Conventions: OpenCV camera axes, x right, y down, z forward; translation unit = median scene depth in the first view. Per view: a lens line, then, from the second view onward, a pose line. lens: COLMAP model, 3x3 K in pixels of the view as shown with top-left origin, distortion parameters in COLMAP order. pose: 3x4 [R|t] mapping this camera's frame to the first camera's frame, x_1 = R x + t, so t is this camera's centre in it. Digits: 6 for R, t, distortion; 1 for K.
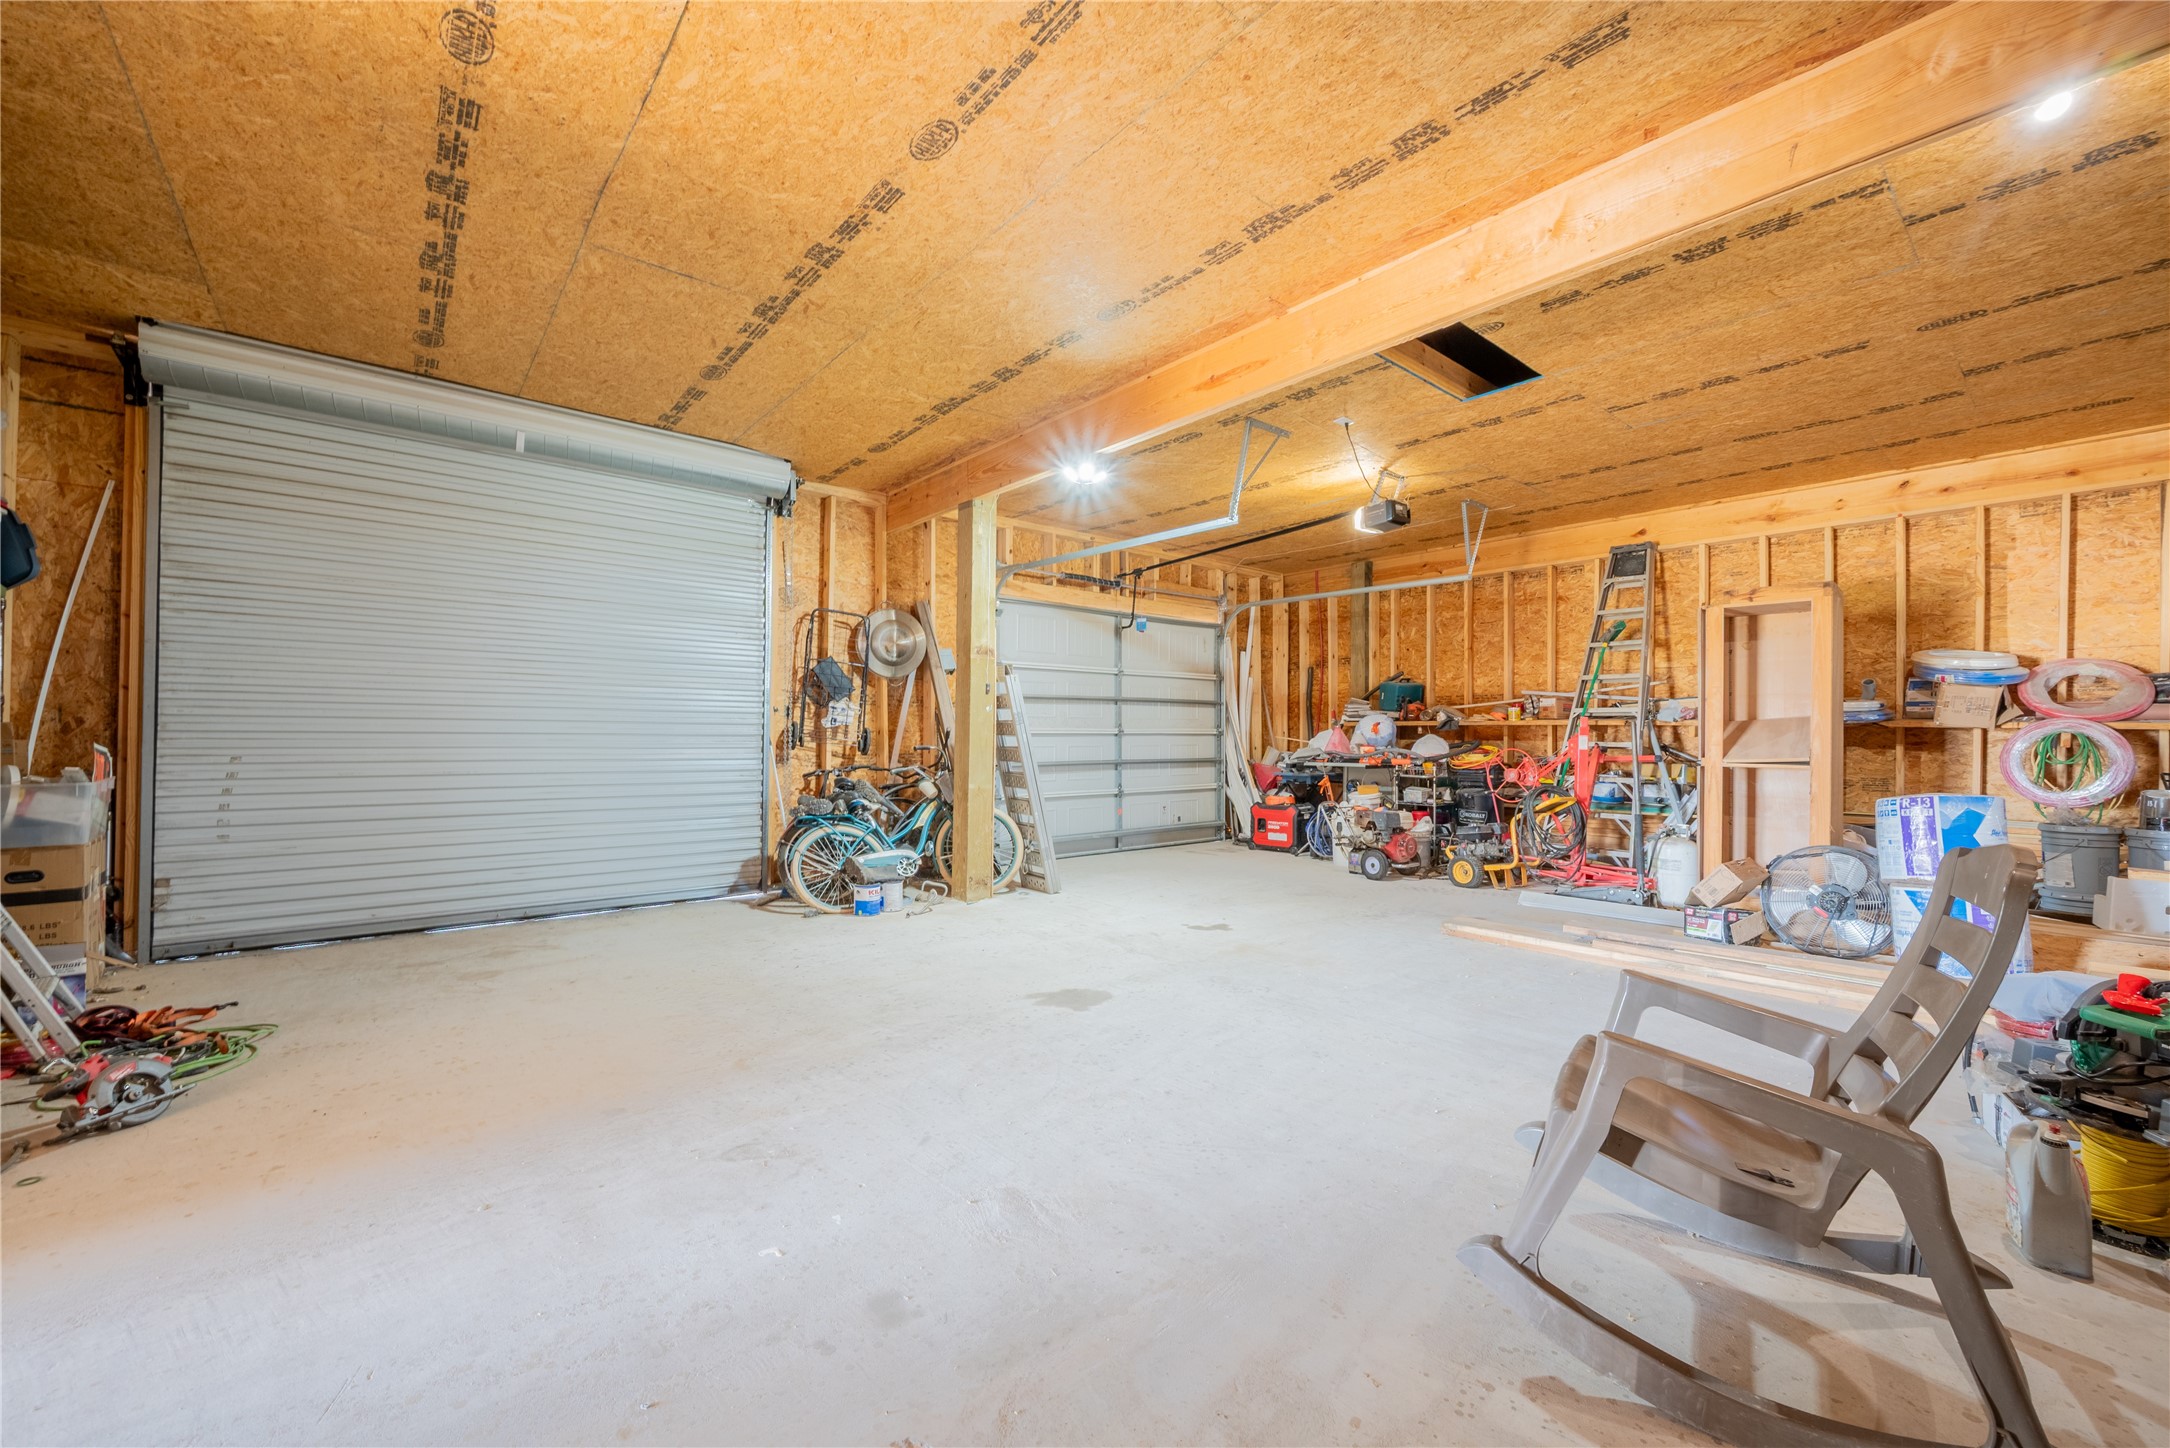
lens RADIAL K [[850.1, 0, 1098.9], [0, 850.1, 728.6], [0, 0, 1]] dist [0.000442, 0.000162]
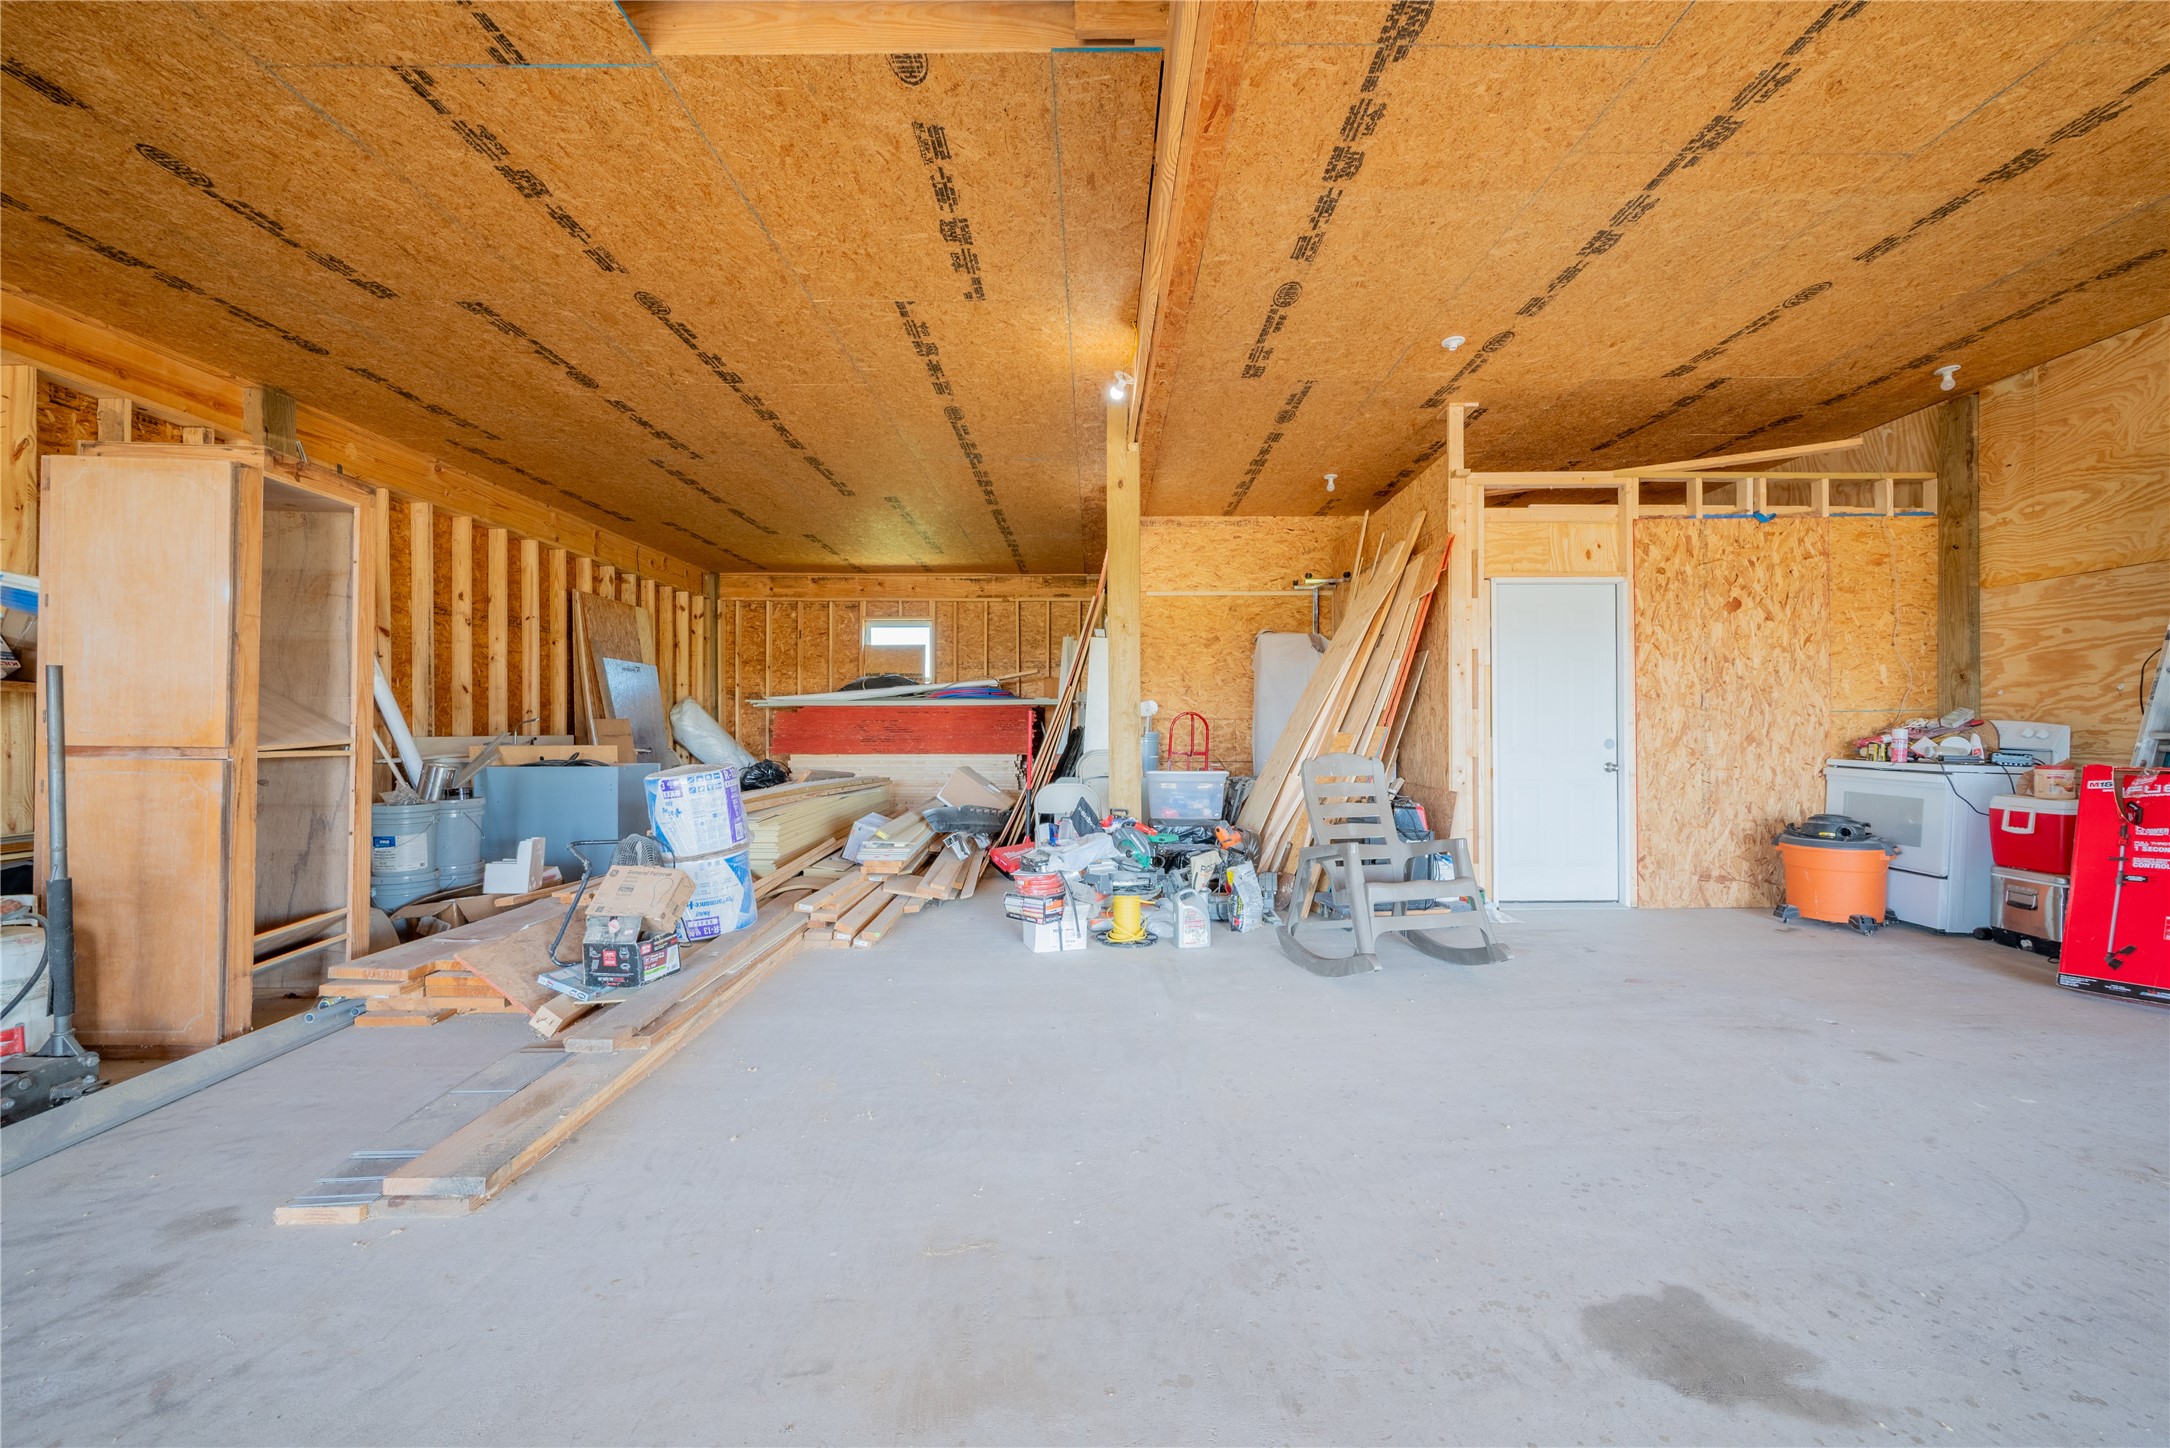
lens RADIAL K [[850.1, 0, 1100.5], [0, 850.1, 731.4], [0, 0, 1]] dist [0.000442, 0.000162]
pose [[-0.760872, -0.007095, 0.648863, -0.044663], [-0.009617, 0.999954, -0.000342, 0.017887], [-0.648830, -0.006500, -0.760905, 0.893585]]
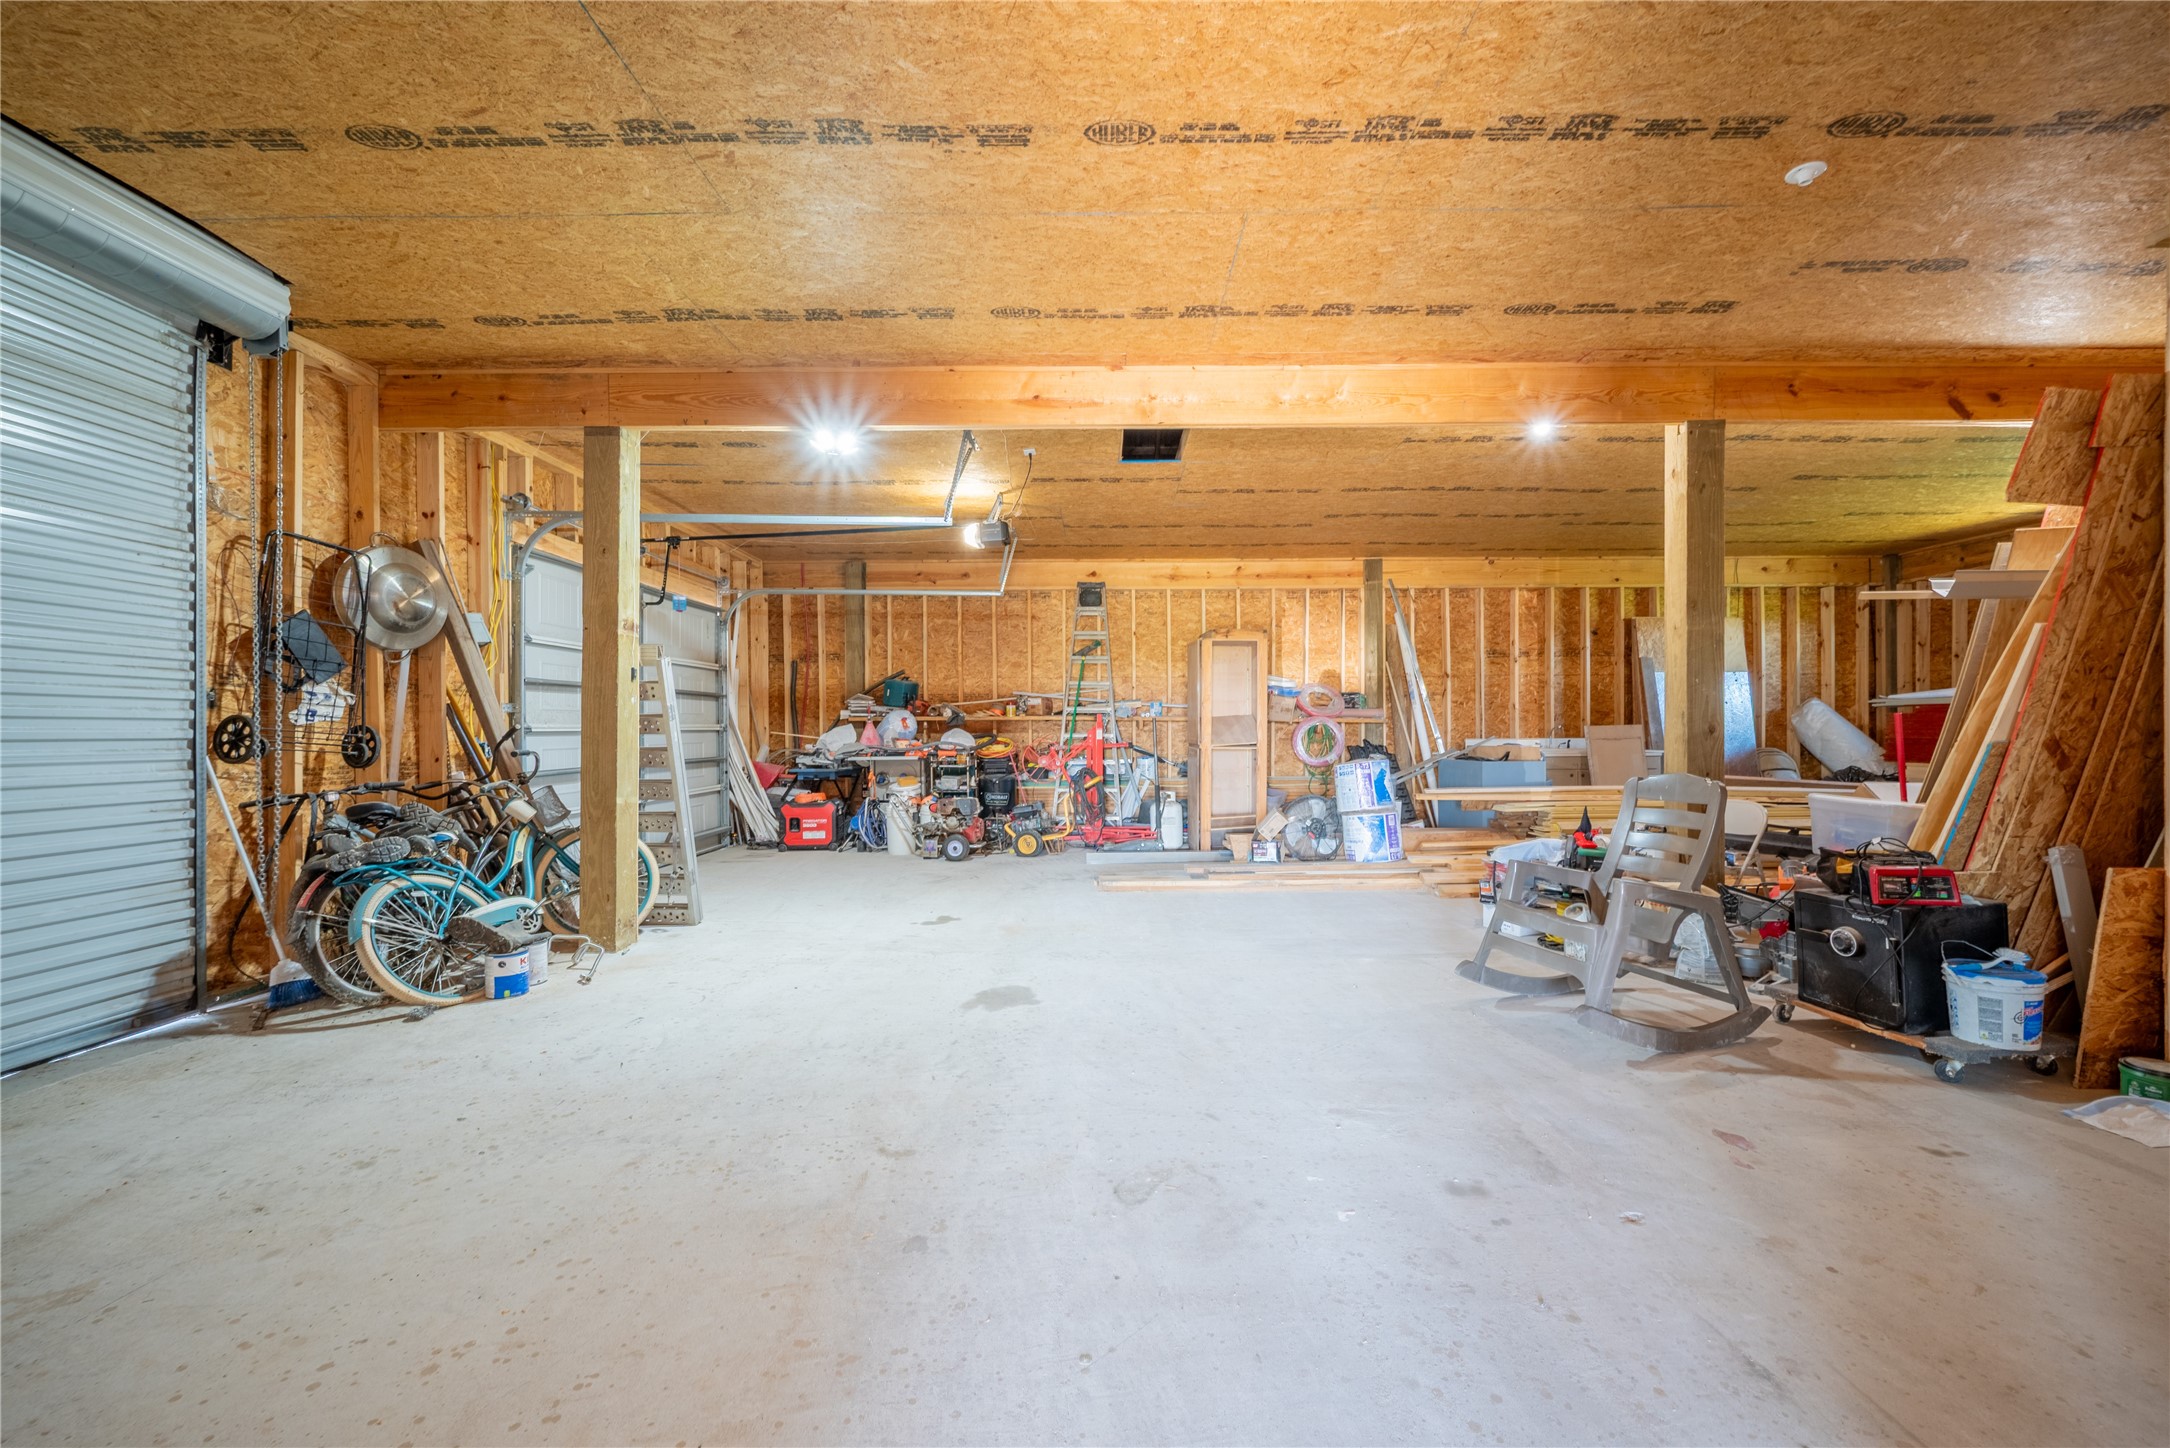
lens RADIAL K [[850.1, 0, 1092.1], [0, 850.1, 726.5], [0, 0, 1]] dist [0.000442, 0.000162]
pose [[0.654102, -0.006259, 0.756381, -0.425850], [0.003294, 0.999980, 0.005426, -0.001981], [-0.756400, -0.001057, 0.654109, 0.164810]]
